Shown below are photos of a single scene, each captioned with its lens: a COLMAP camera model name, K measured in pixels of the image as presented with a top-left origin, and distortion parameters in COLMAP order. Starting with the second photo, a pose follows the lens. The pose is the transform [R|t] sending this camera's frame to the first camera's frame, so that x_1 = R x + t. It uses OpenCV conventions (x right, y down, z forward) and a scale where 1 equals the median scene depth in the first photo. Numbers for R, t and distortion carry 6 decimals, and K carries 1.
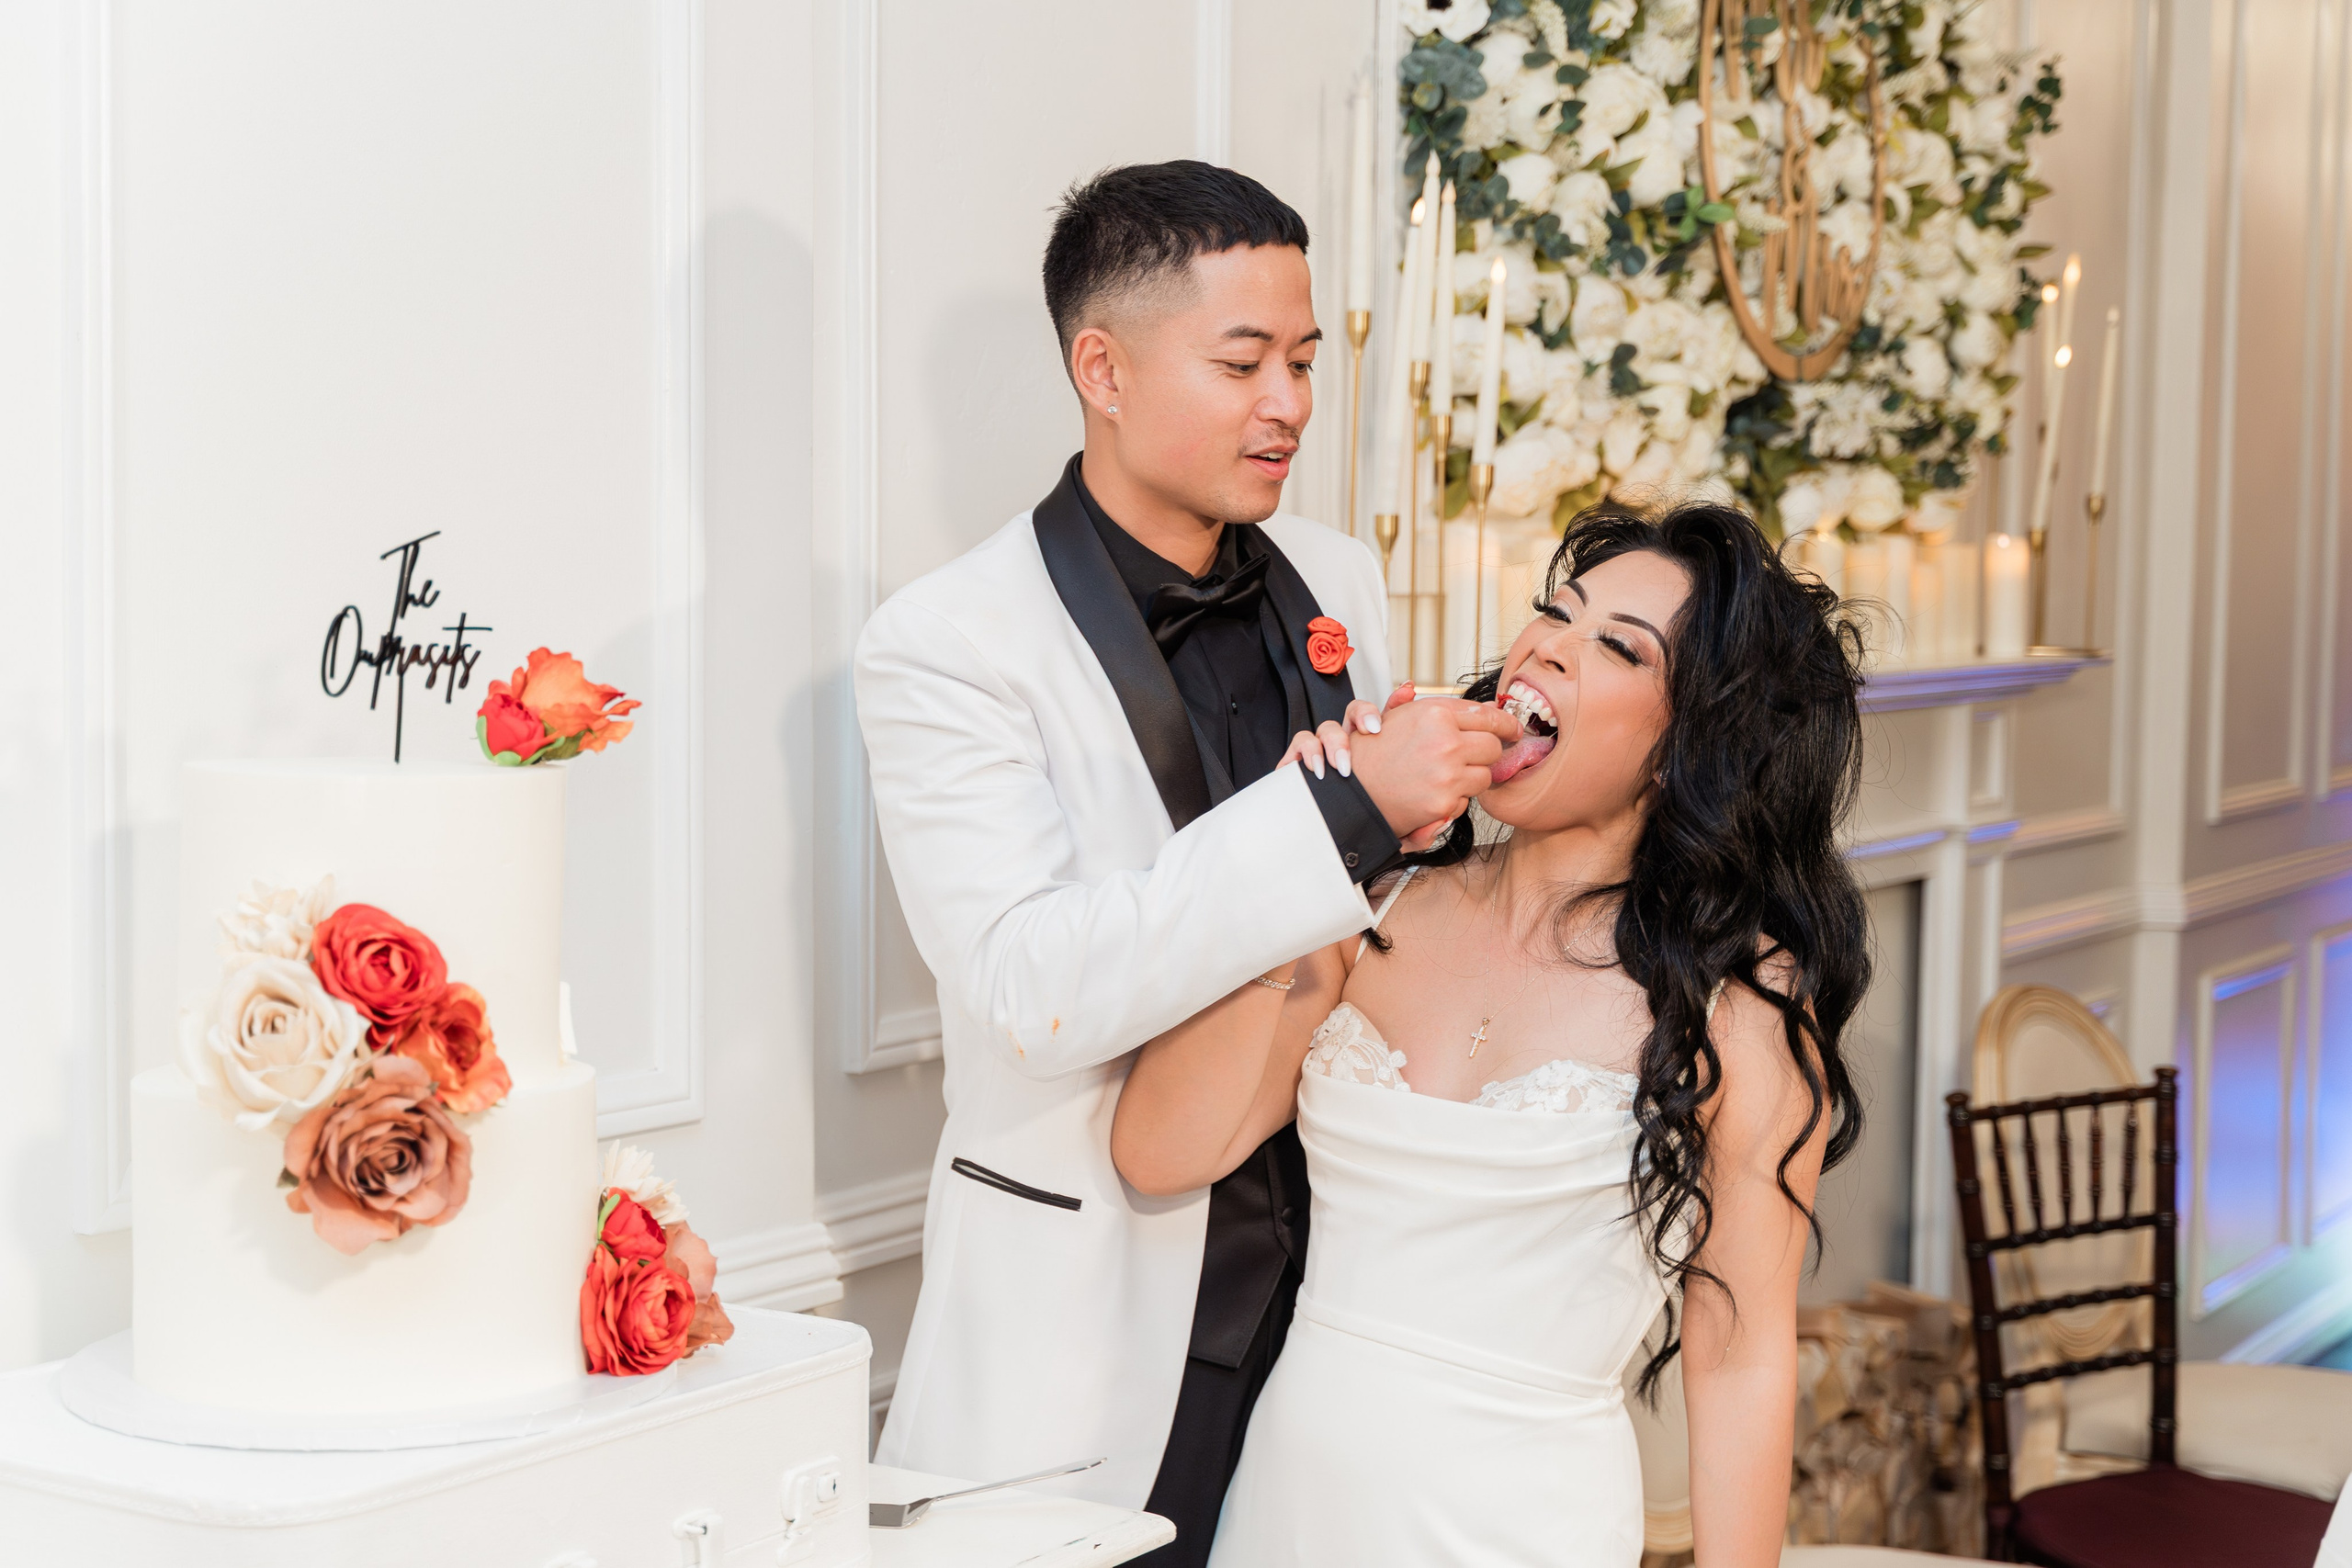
lens RADIAL K [[3406.2, 0, 1156.4], [0, 3406.2, 815.2], [0, 0, 1]] dist [-0.005053, 0.000000]
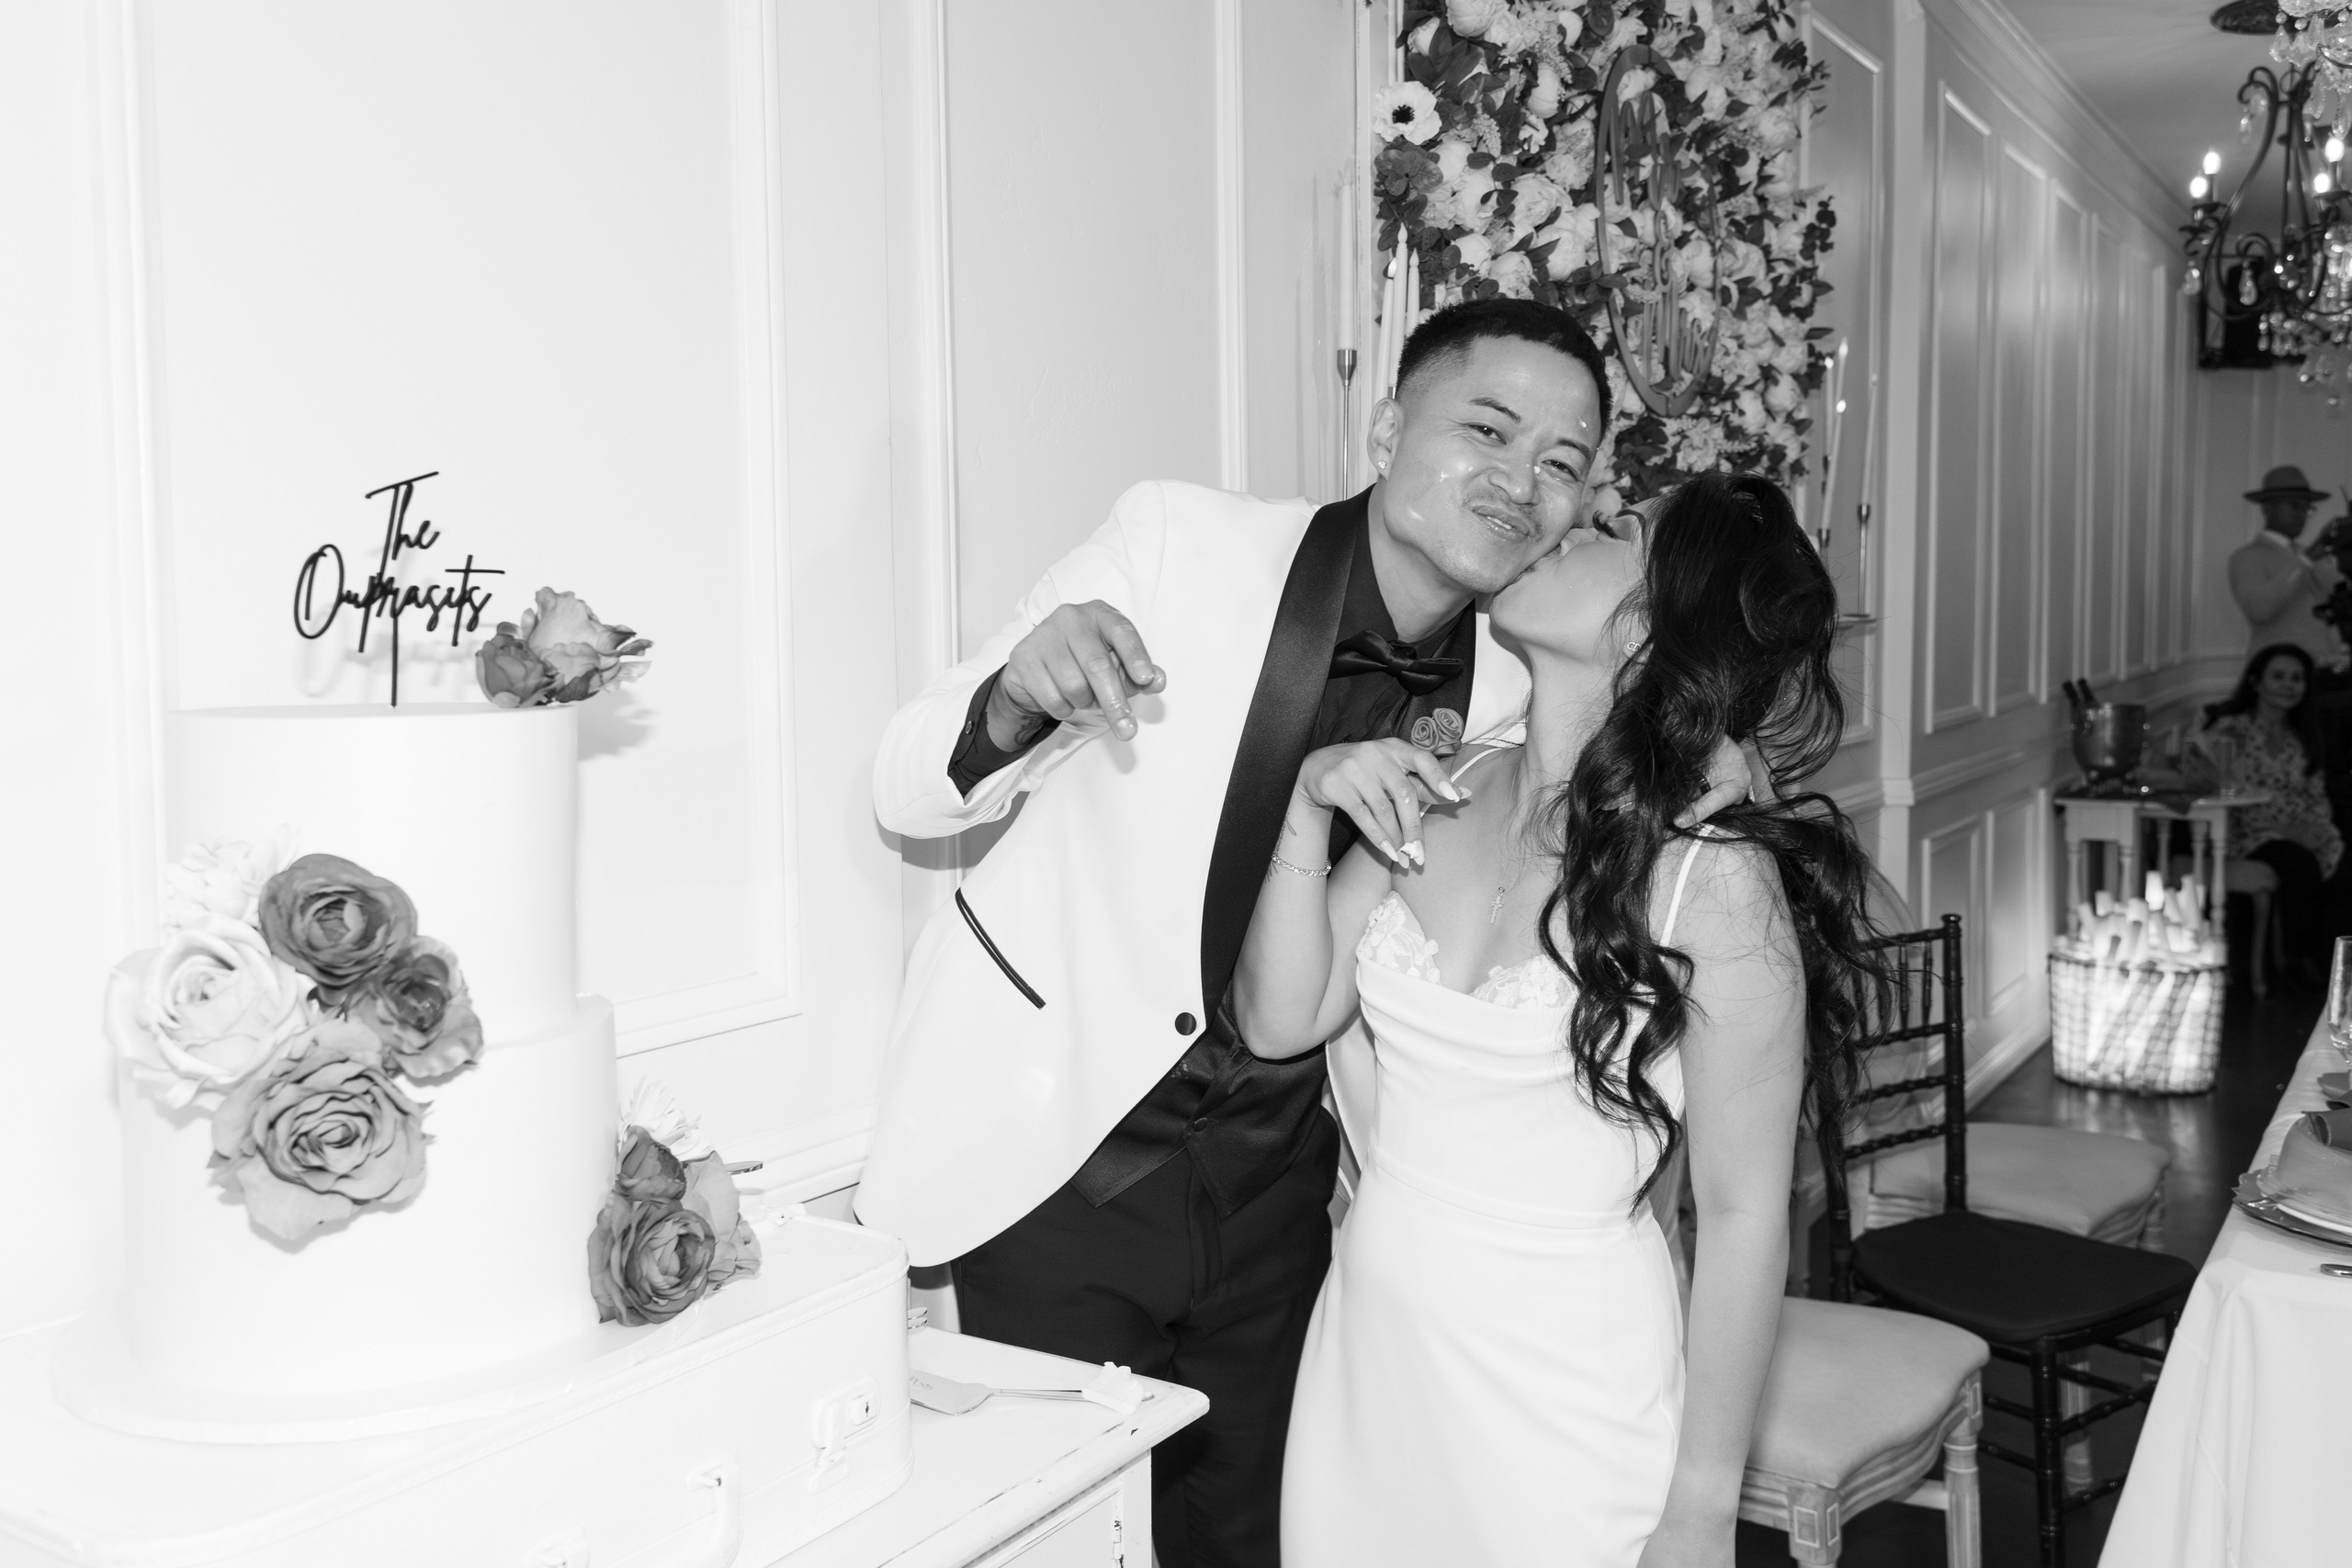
lens RADIAL K [[2043.3, 0, 1204.7], [0, 2043.3, 741.5], [0, 0, 1]] dist [-0.005888, 0.037038]
pose [[0.999773, -0.019785, -0.007937, 0.008364], [0.019778, 0.999804, -0.000979, 0.000038], [0.007955, 0.000822, 0.999968, 0.213280]]
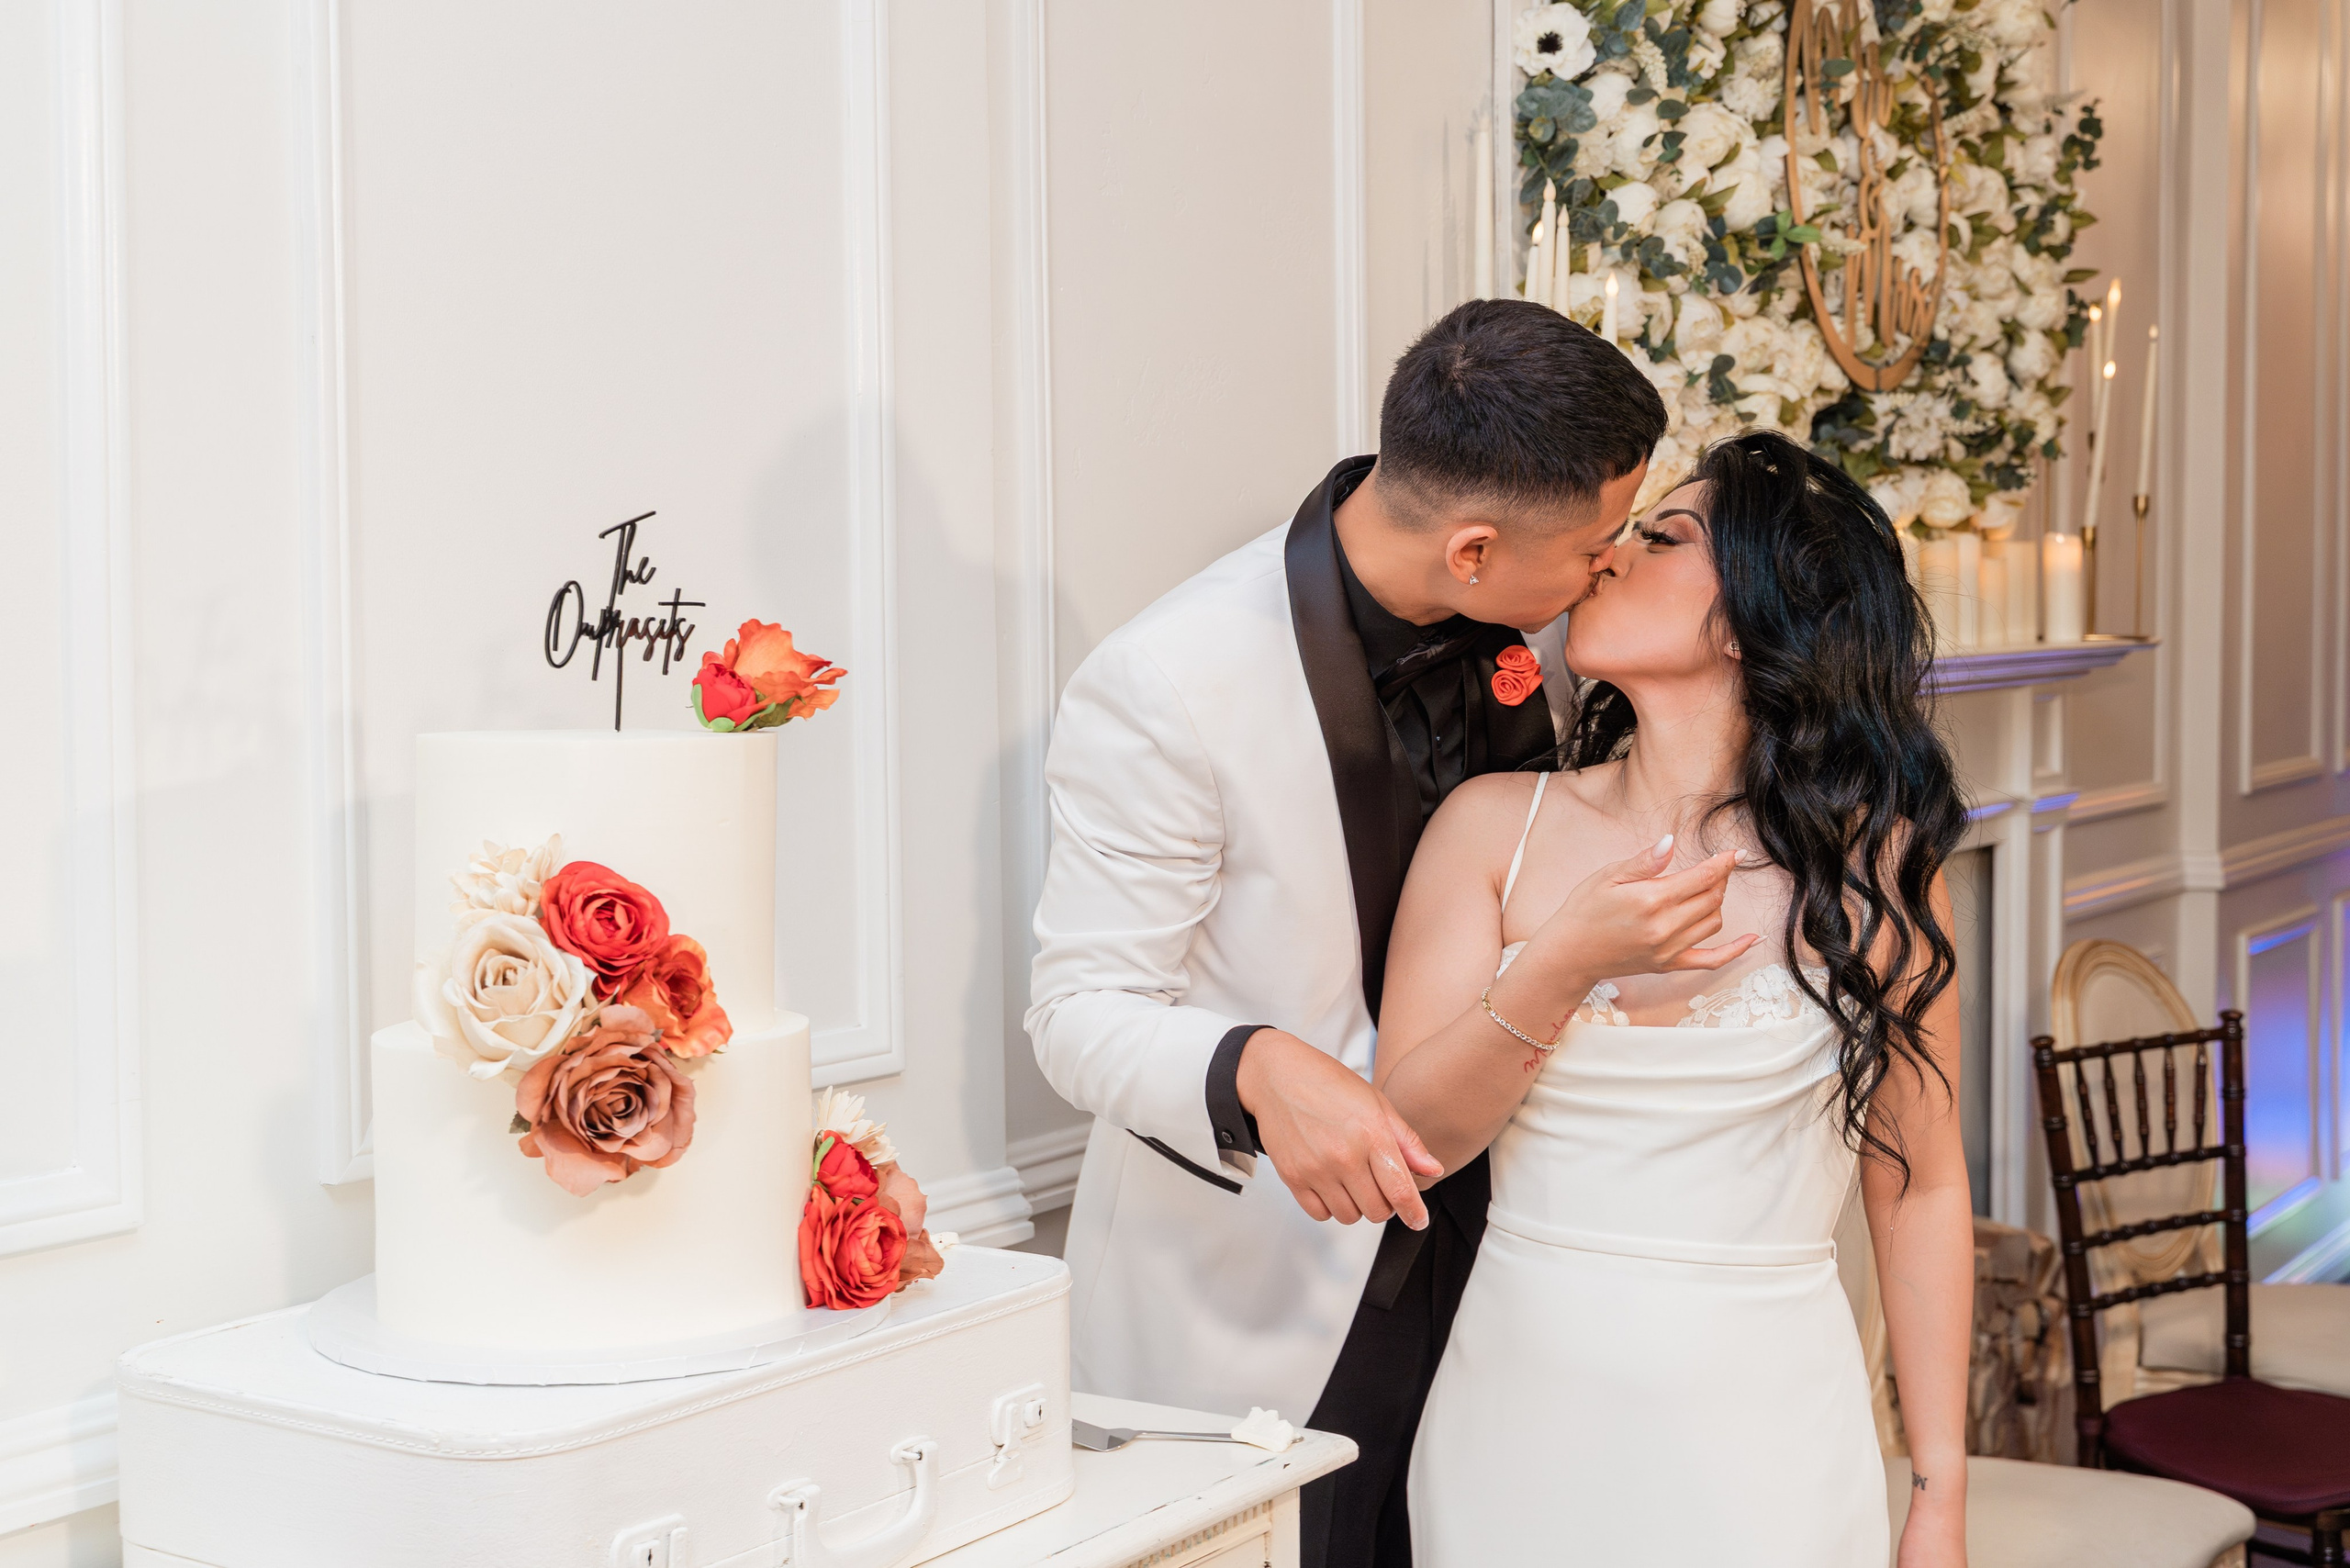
lens RADIAL K [[2996.0, 0, 1214.6], [0, 2996.0, 759.2], [0, 0, 1]] dist [0.003339, 0.000000]
pose [[0.999653, -0.018431, -0.018827, -0.010614], [0.018050, 0.999633, -0.020210, 0.008124], [0.019193, 0.019863, 0.999618, 0.038507]]
